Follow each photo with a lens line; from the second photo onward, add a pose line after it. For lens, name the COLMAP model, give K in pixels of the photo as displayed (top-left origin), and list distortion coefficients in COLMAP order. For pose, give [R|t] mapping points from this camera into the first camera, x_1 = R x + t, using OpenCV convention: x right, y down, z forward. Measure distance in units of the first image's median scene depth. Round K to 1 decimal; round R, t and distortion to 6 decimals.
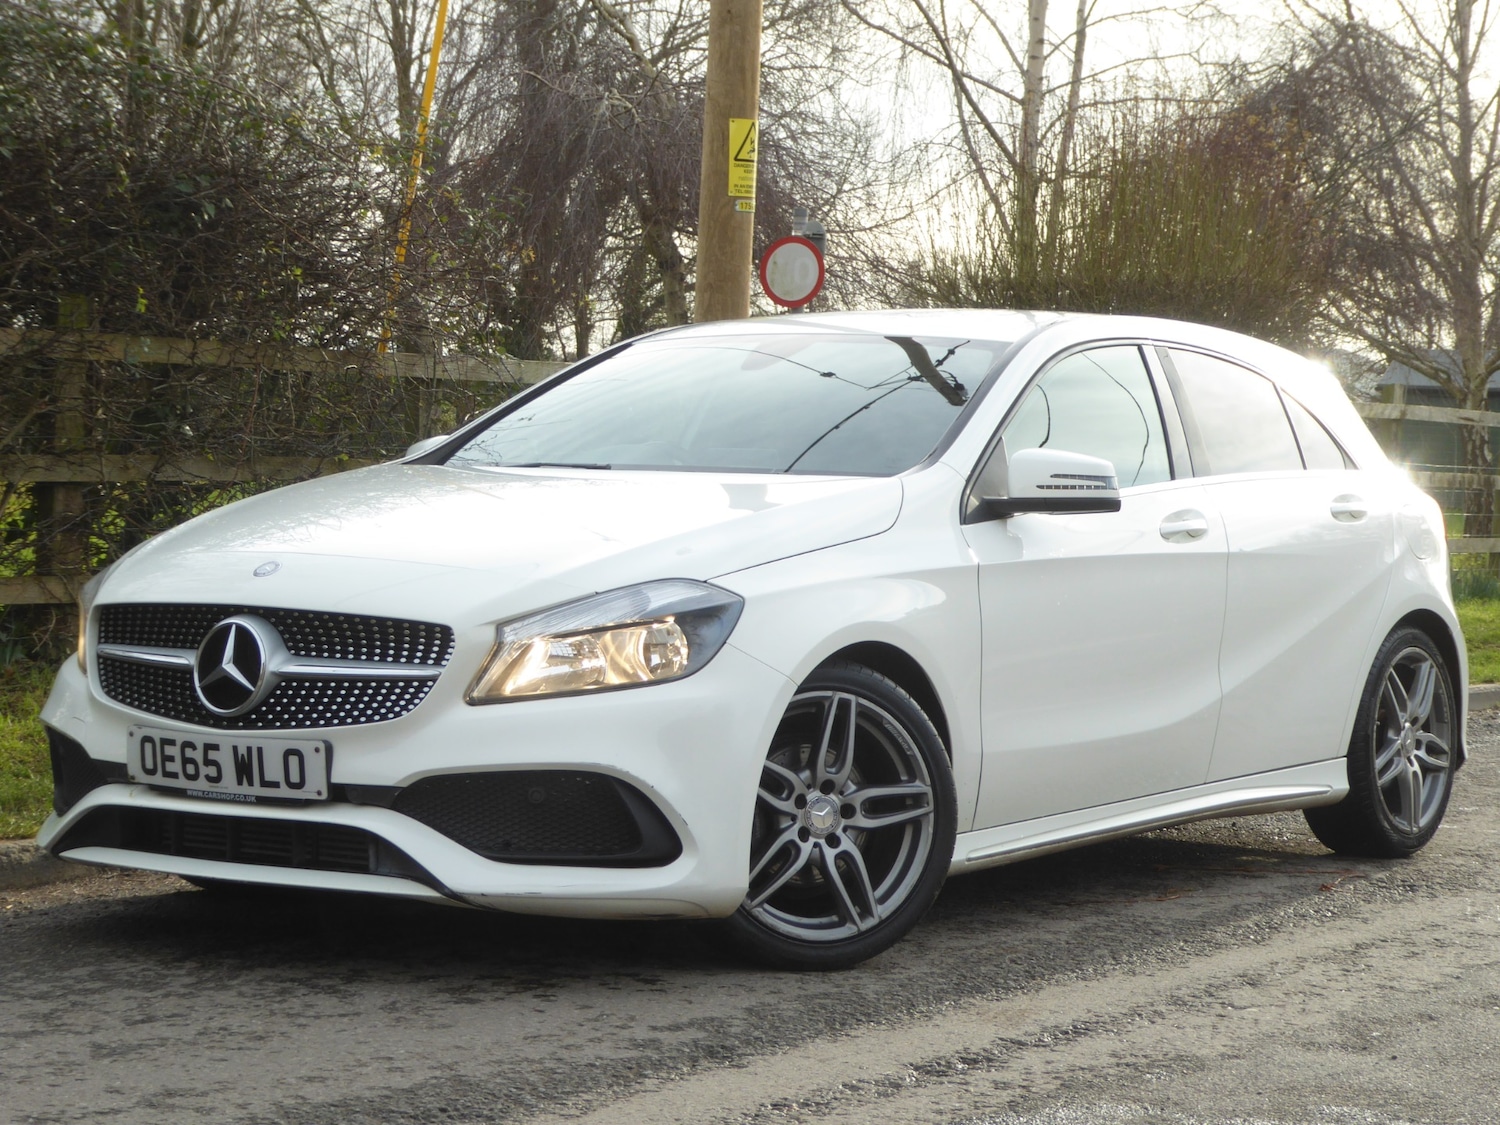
lens RADIAL K [[3522.8, 0, 780.1], [0, 3522.8, 564.1], [0, 0, 1]] dist [0.282858, -1.341482]
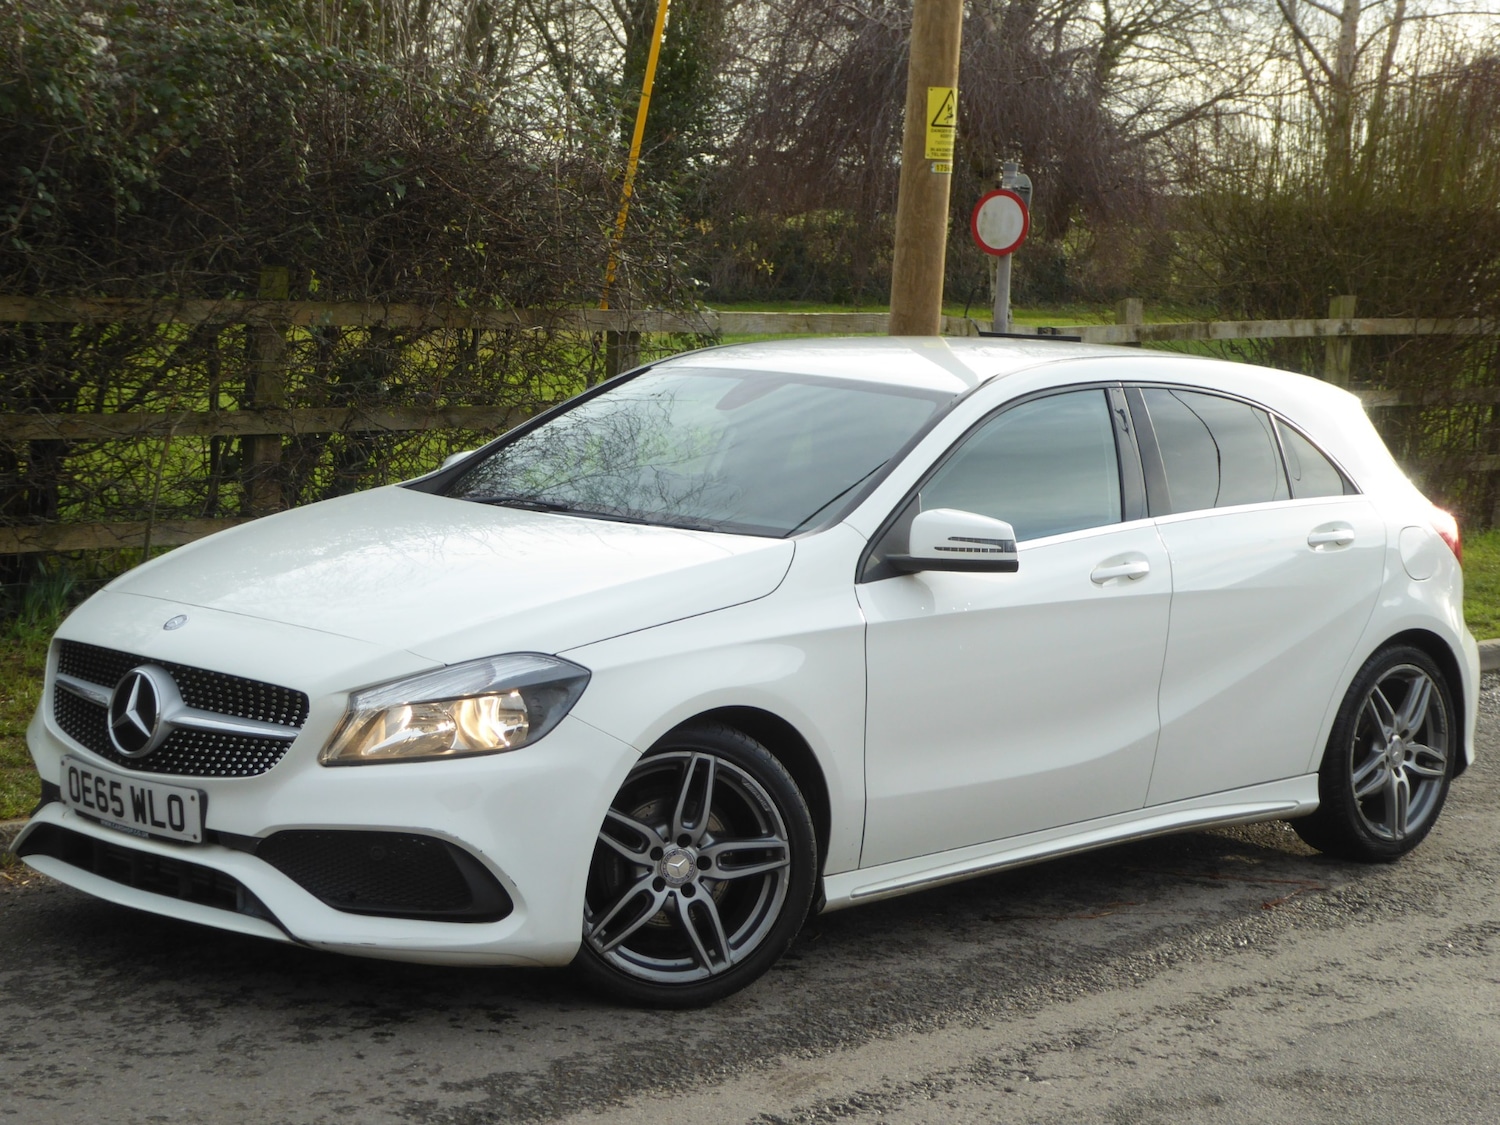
lens RADIAL K [[3098.7, 0, 750.0], [0, 3098.7, 562.5], [0, 0, 1]] dist [0.186607, -0.416190]
pose [[0.983991, 0.038060, -0.174107, 0.193986], [-0.025864, 0.997084, 0.071791, -0.089311], [0.176331, -0.066139, 0.982106, 0.081148]]
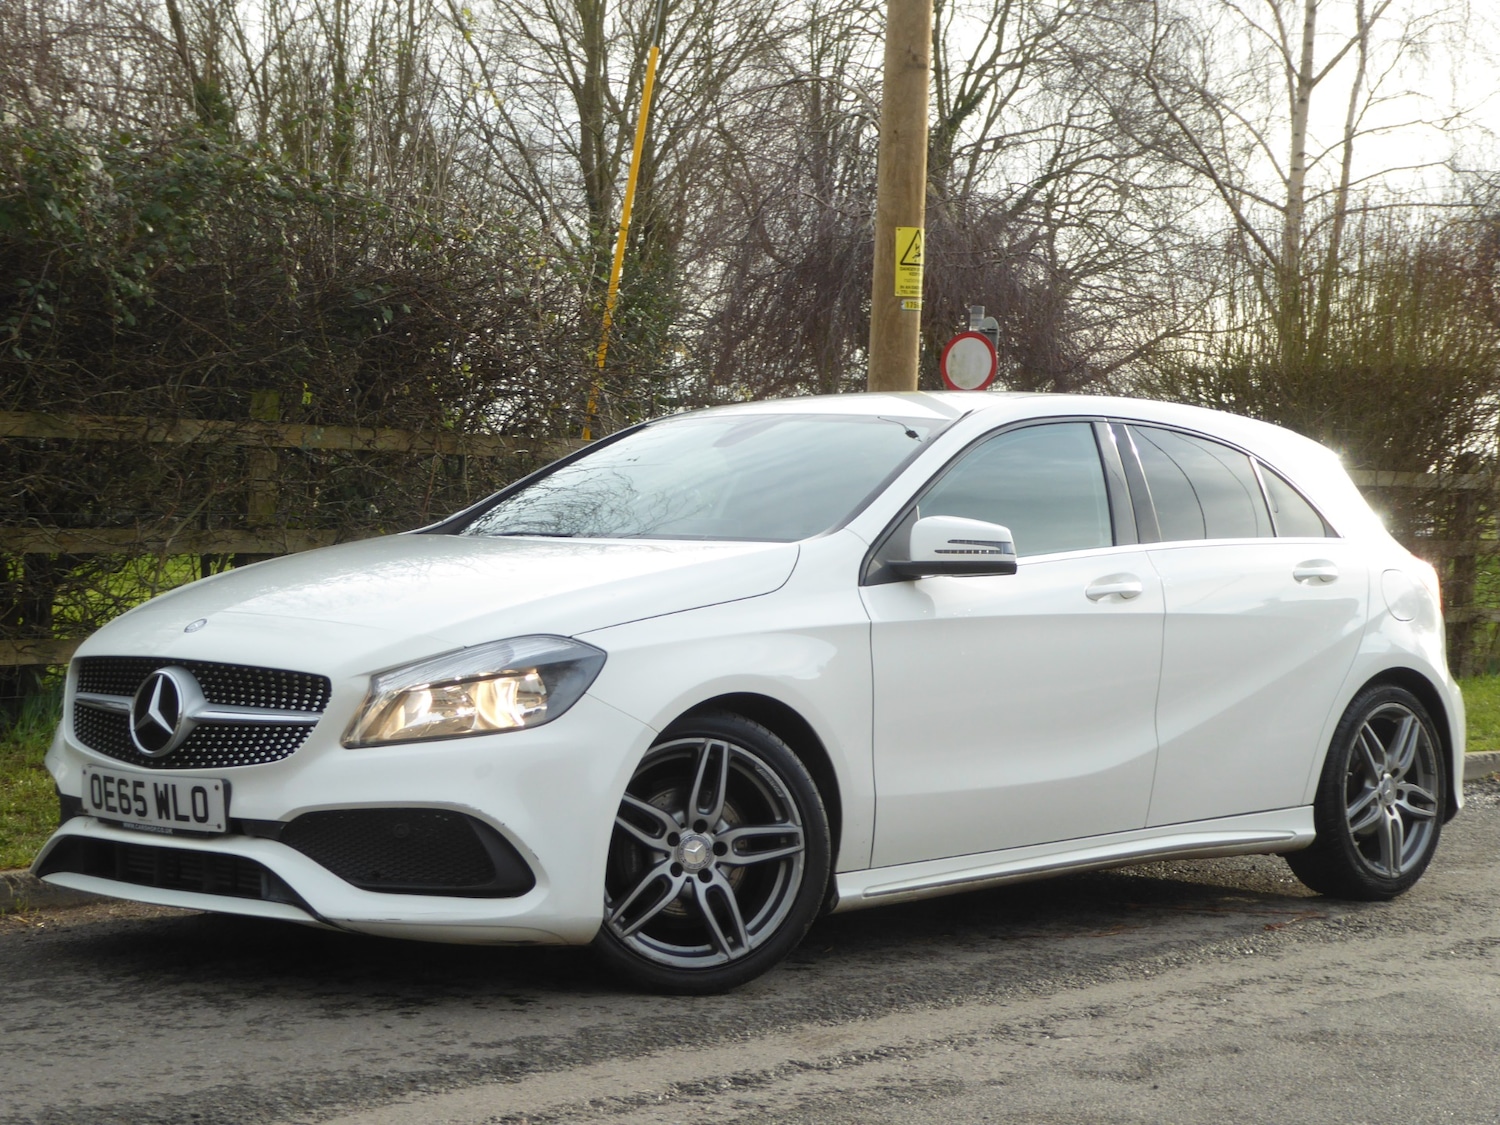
lens RADIAL K [[3098.7, 0, 750.0], [0, 3098.7, 562.5], [0, 0, 1]] dist [0.186607, -0.416190]
pose [[0.986921, -0.002138, -0.161191, 0.182996], [-0.001488, 0.999749, -0.022370, 0.003133], [0.161198, 0.022317, 0.986670, 0.054382]]
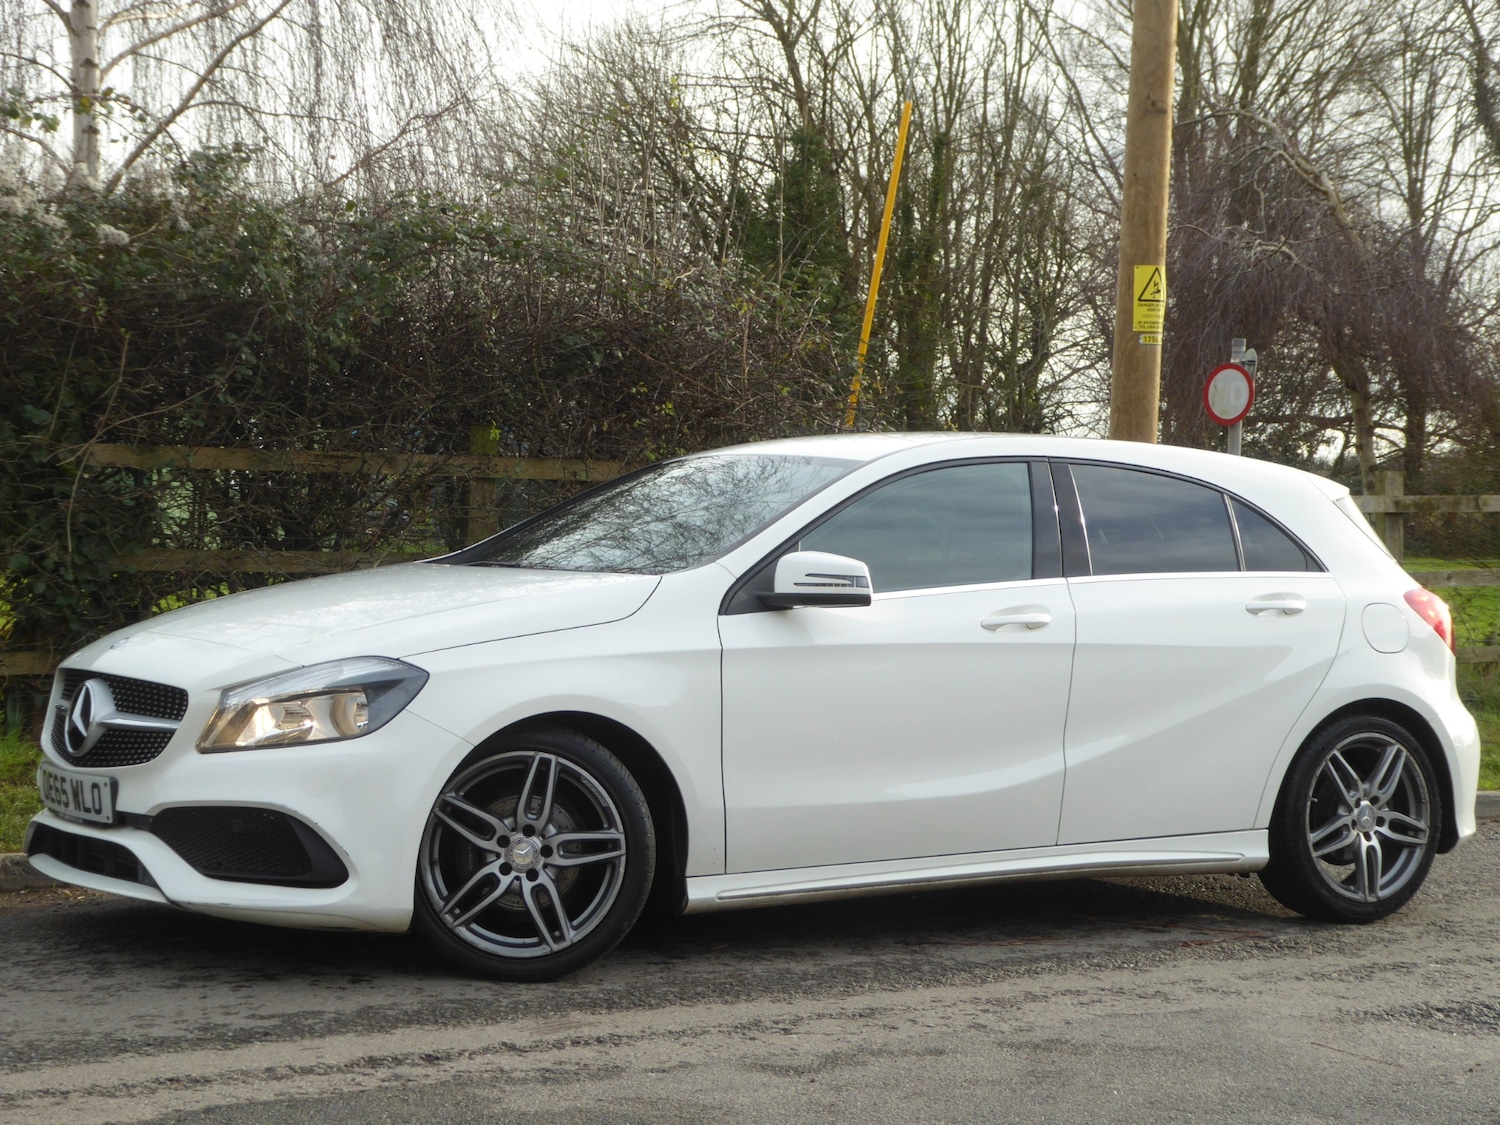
lens RADIAL K [[2980.2, 0, 722.6], [0, 2980.2, 566.3], [0, 0, 1]] dist [0.143318, 0.385089]
pose [[0.914769, 0.006035, -0.403932, 0.487296], [-0.016009, 0.999645, -0.021320, -0.006747], [0.403660, 0.025969, 0.914541, 0.085829]]
